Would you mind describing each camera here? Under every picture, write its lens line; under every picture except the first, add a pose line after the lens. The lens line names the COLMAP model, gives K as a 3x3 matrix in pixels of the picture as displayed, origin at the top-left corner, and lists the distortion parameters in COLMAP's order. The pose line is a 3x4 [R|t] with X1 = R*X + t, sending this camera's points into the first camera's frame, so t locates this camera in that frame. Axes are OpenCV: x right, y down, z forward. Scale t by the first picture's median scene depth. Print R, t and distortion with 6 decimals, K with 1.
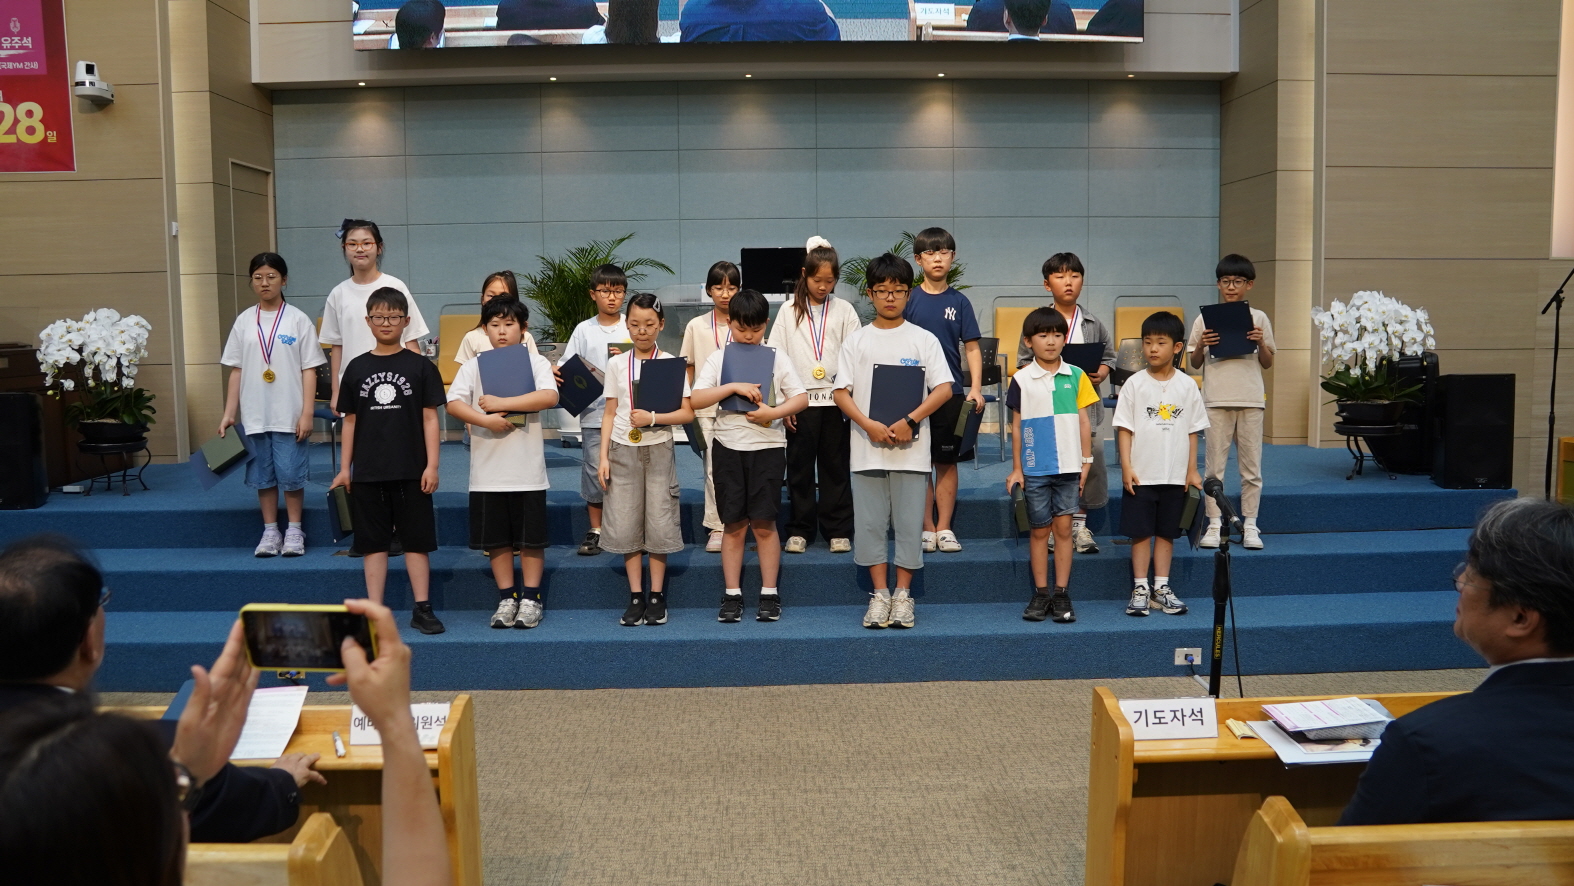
lens RADIAL K [[1310.8, 0, 790.4], [0, 1310.8, 467.5], [0, 0, 1]] dist [-0.156458, 0.142006]
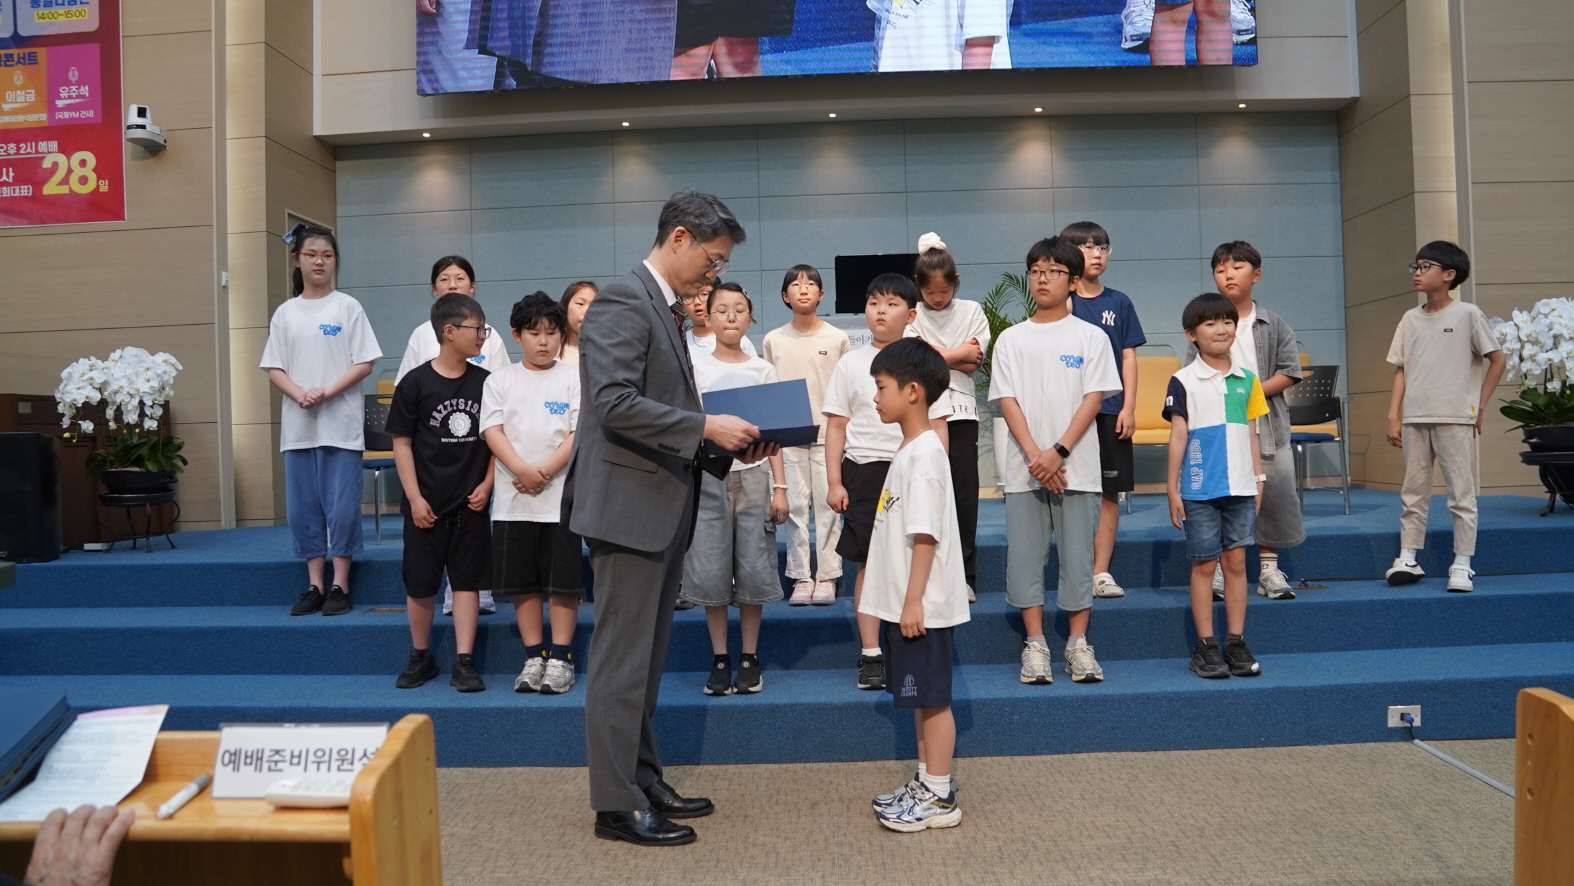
lens RADIAL K [[1243.9, 0, 790.4], [0, 1243.9, 468.4], [0, 0, 1]] dist [-0.167739, 0.113710]
pose [[0.998227, -0.015888, -0.057359, -0.026574], [0.010461, 0.995545, -0.093702, 0.058495], [0.058592, 0.092936, 0.993947, 0.226654]]
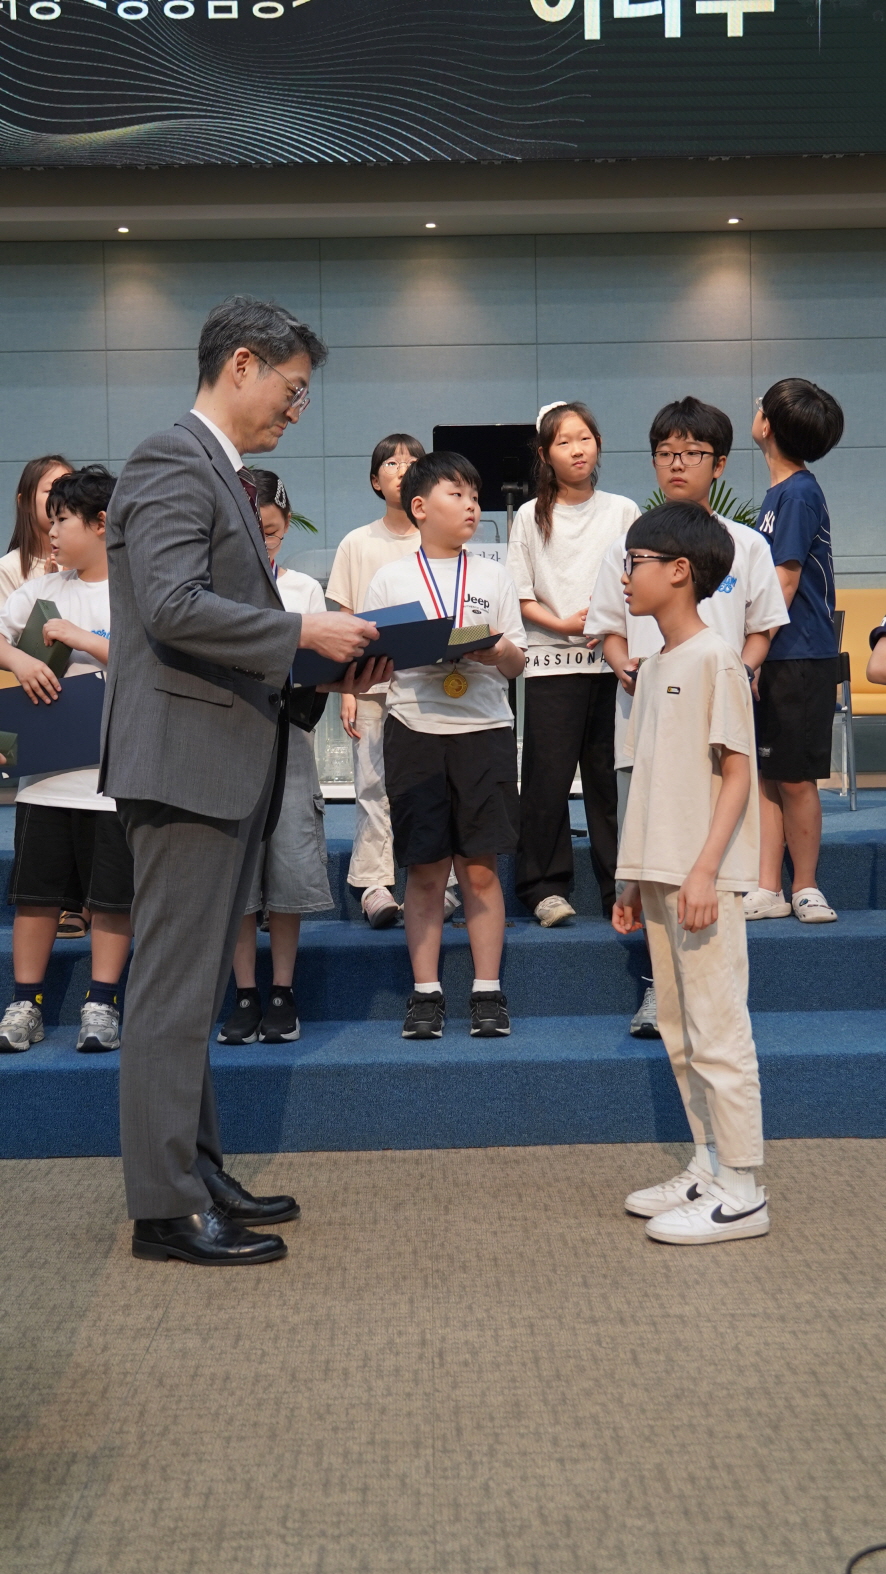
lens RADIAL K [[1814.9, 0, 446.3], [0, 1814.9, 790.9], [0, 0, 1]] dist [-0.017881, 0.160695]
pose [[0.999928, -0.005909, -0.010401, -0.028473], [0.005060, 0.996793, -0.079867, 0.076889], [0.010840, 0.079808, 0.996751, 0.215082]]
